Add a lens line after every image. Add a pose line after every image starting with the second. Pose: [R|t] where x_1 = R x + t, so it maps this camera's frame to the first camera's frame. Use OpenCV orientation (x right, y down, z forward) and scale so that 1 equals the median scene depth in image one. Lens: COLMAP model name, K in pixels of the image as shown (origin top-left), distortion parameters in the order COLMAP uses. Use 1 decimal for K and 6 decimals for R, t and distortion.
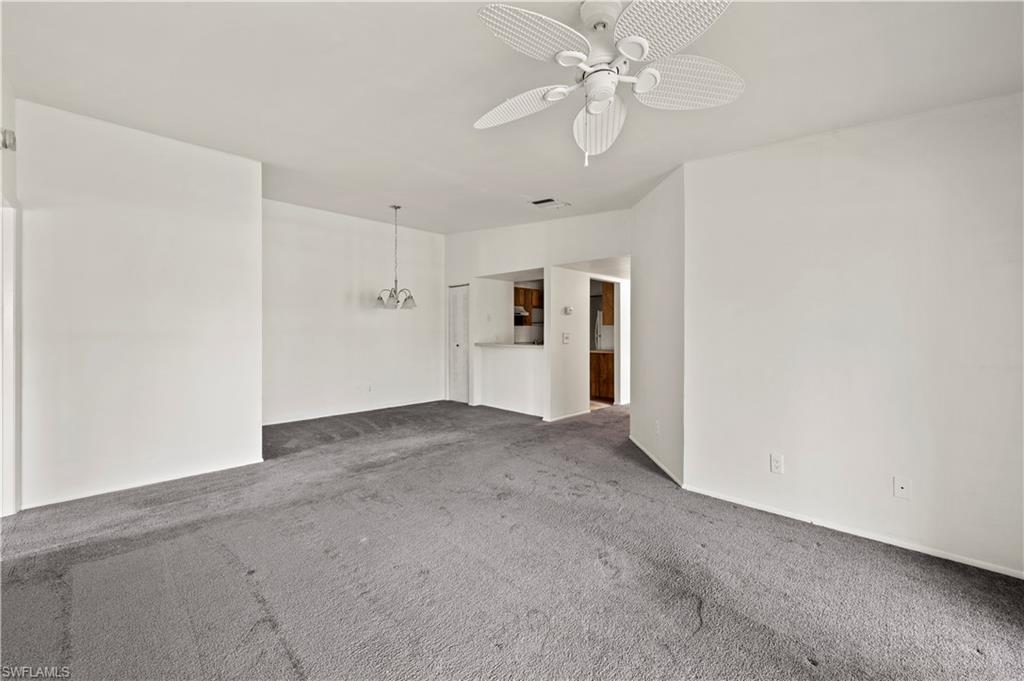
lens RADIAL K [[406.6, 0, 515.8], [0, 406.6, 332.5], [0, 0, 1]] dist [0.000376, -0.000126]
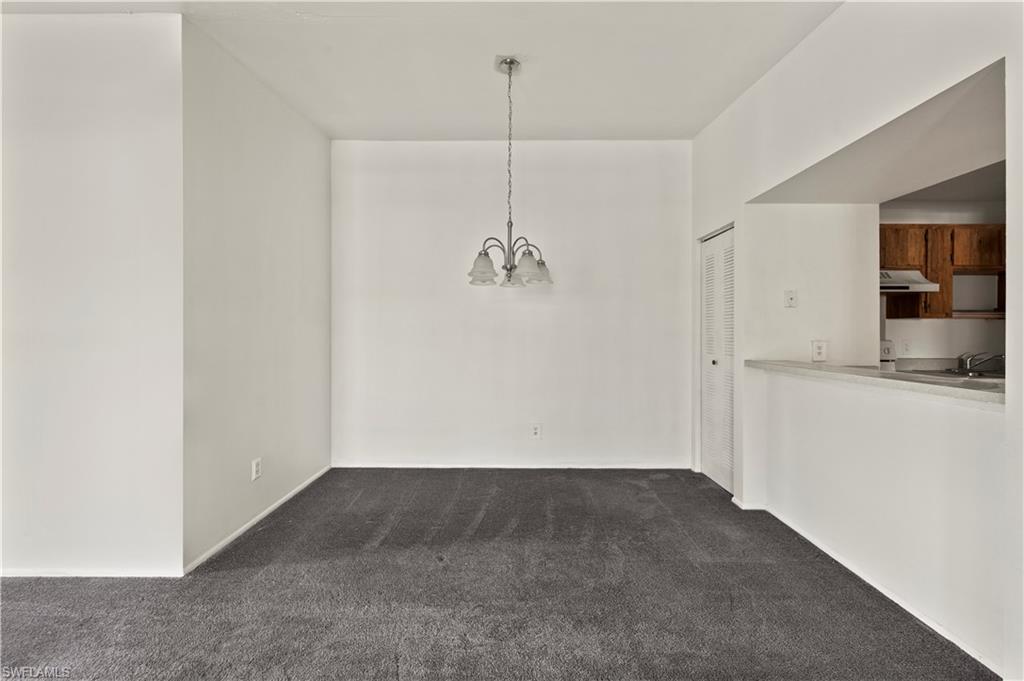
lens RADIAL K [[406.6, 0, 507.8], [0, 406.6, 331.1], [0, 0, 1]] dist [0.000376, -0.000126]
pose [[0.689080, 0.005243, -0.724666, 0.032524], [-0.009122, 0.999957, -0.001440, -0.001023], [0.724628, 0.007603, 0.689099, 0.494660]]
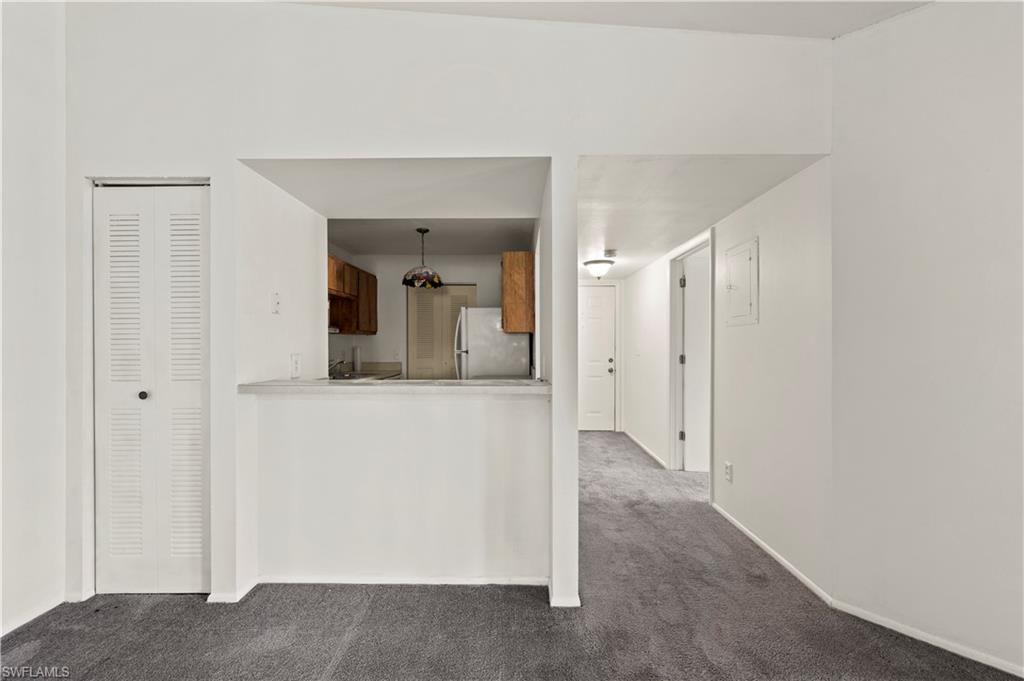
lens RADIAL K [[406.6, 0, 536.0], [0, 406.6, 343.8], [0, 0, 1]] dist [0.000376, -0.000126]
pose [[0.717404, 0.006517, 0.696627, -0.141451], [0.002250, 0.999929, -0.011671, 0.000637], [-0.696654, 0.009940, 0.717339, 0.597222]]
